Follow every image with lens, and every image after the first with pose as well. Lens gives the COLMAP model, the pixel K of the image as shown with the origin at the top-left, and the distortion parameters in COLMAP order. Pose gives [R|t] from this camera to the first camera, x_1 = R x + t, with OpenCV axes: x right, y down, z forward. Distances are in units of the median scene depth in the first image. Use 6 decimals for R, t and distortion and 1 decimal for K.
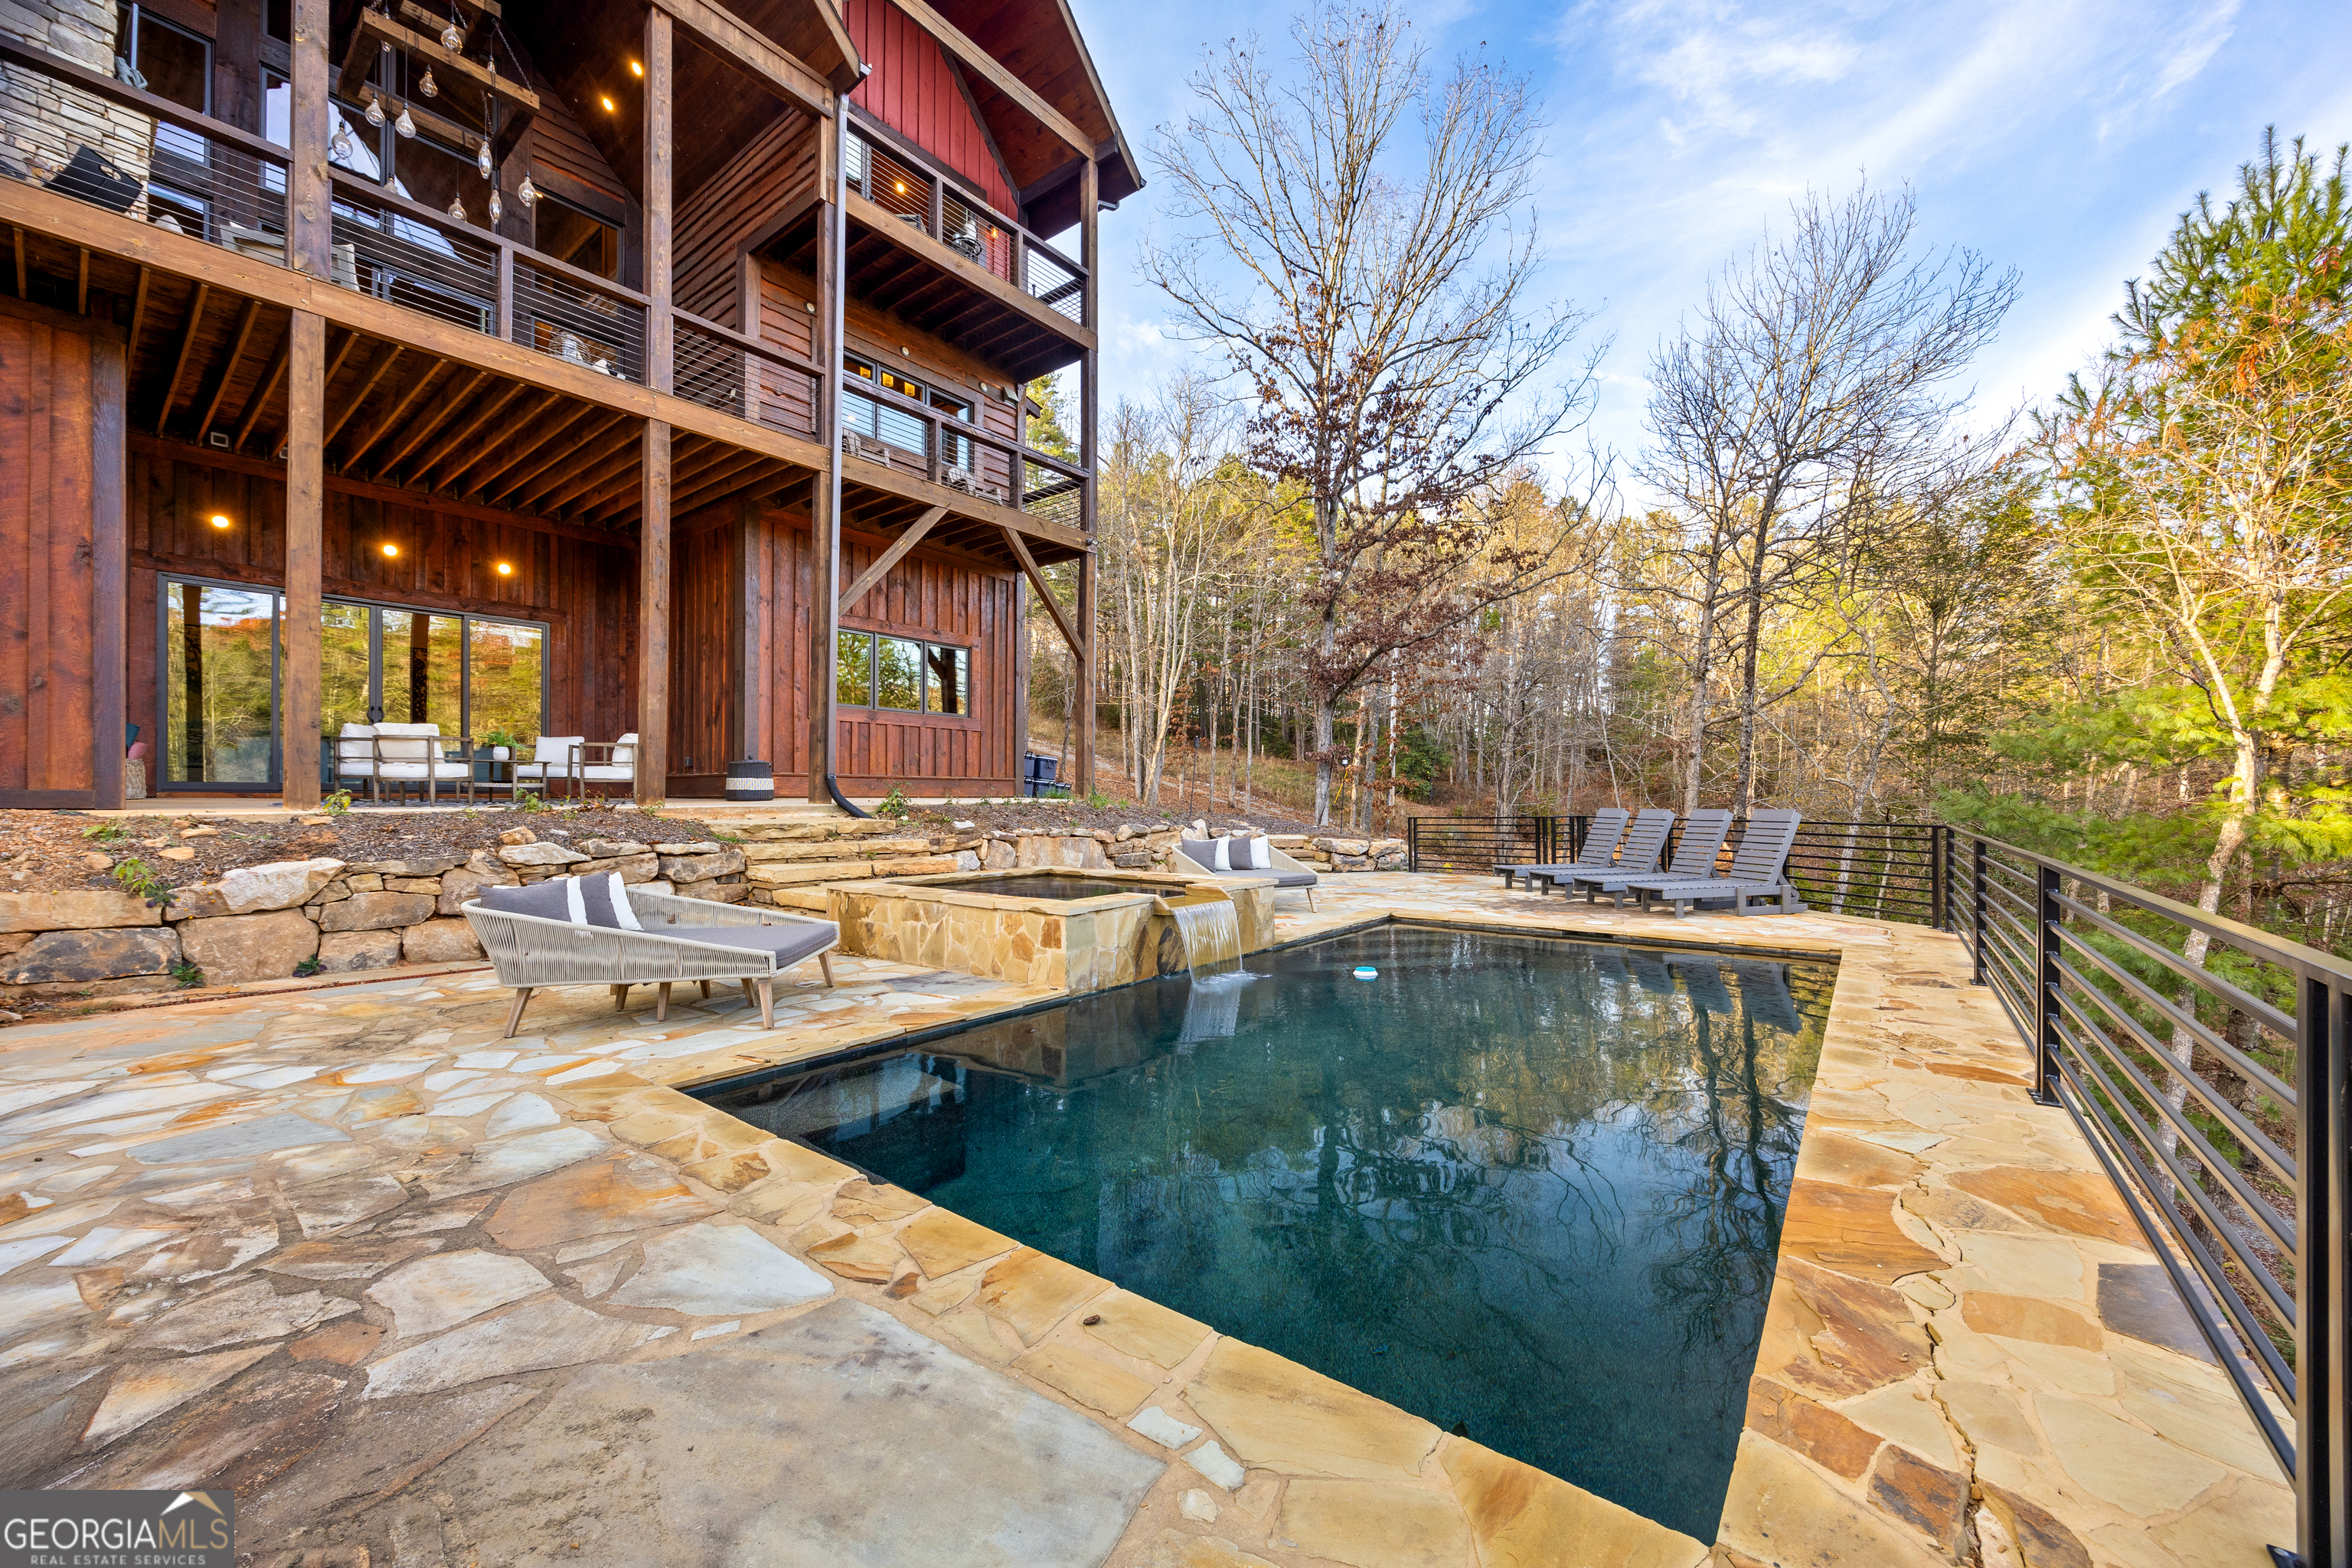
lens RADIAL K [[946.6, 0, 1177.3], [0, 946.6, 786.1], [0, 0, 1]] dist [0.003228, 0.000307]
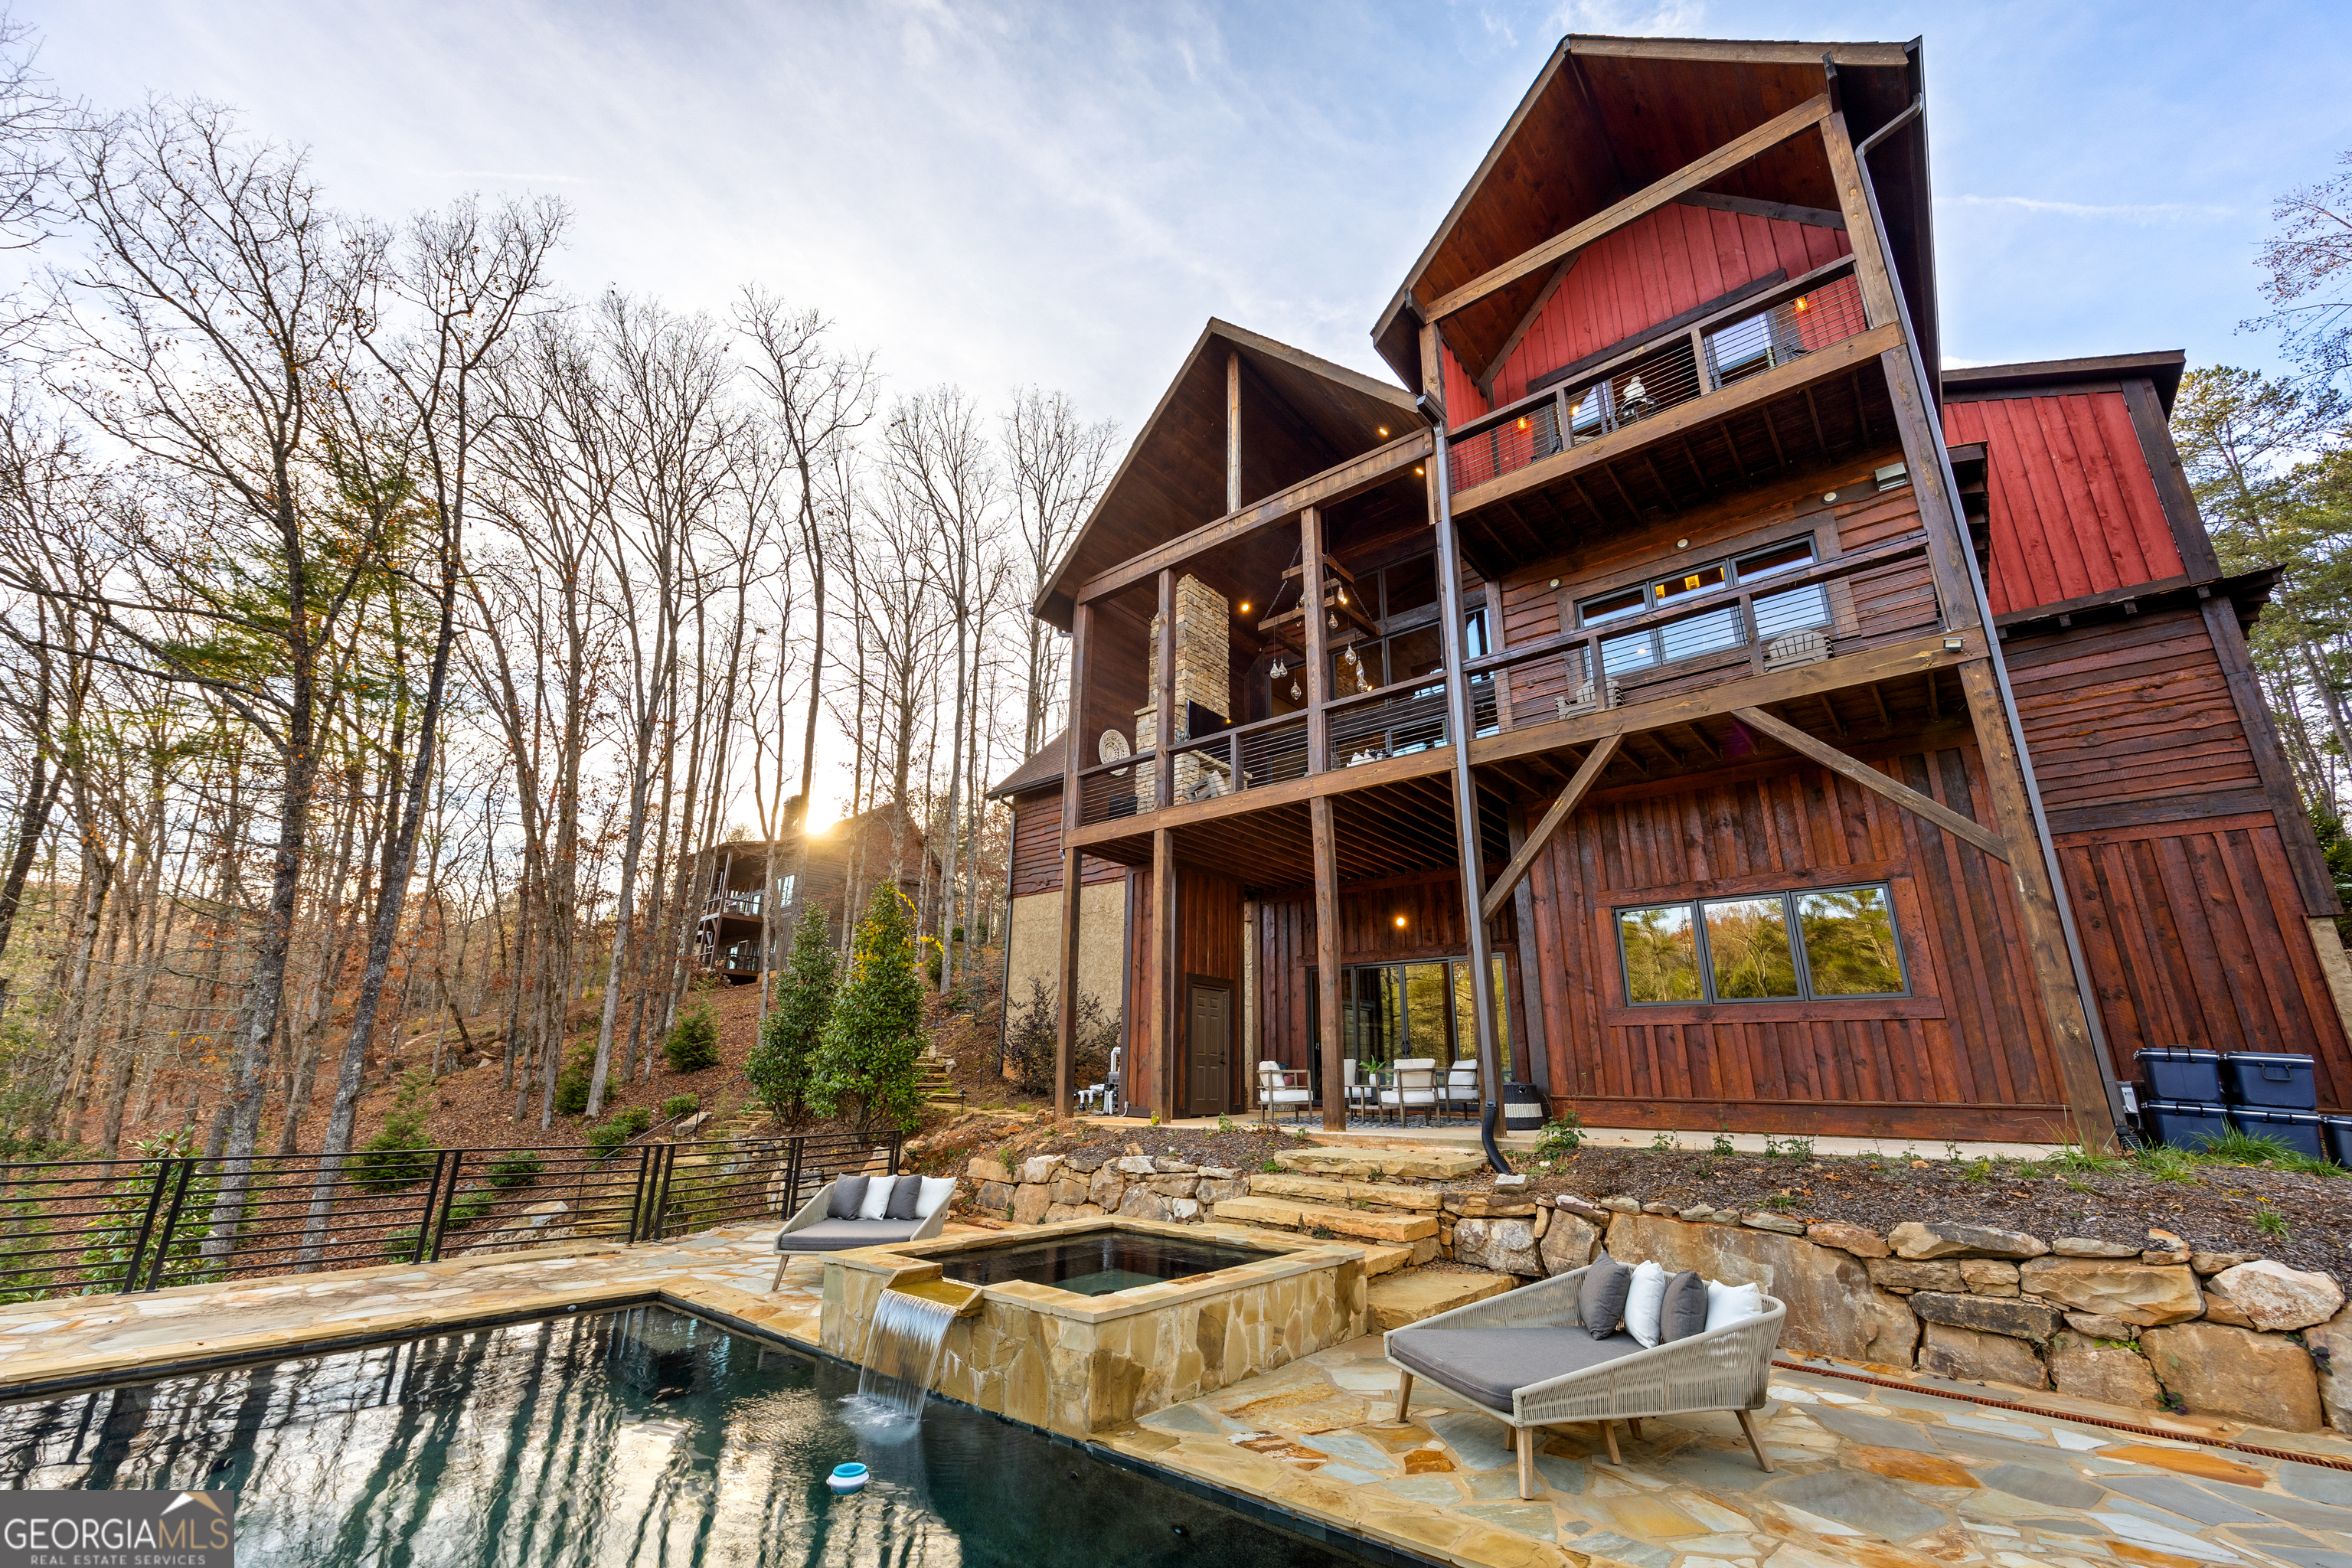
lens RADIAL K [[946.6, 0, 1175.5], [0, 946.6, 790.2], [0, 0, 1]] dist [0.003228, 0.000307]
pose [[-0.057583, -0.314451, -0.947526, 0.532881], [-0.018038, 0.949273, -0.313934, -0.007803], [0.998178, -0.000985, -0.060334, 0.770434]]
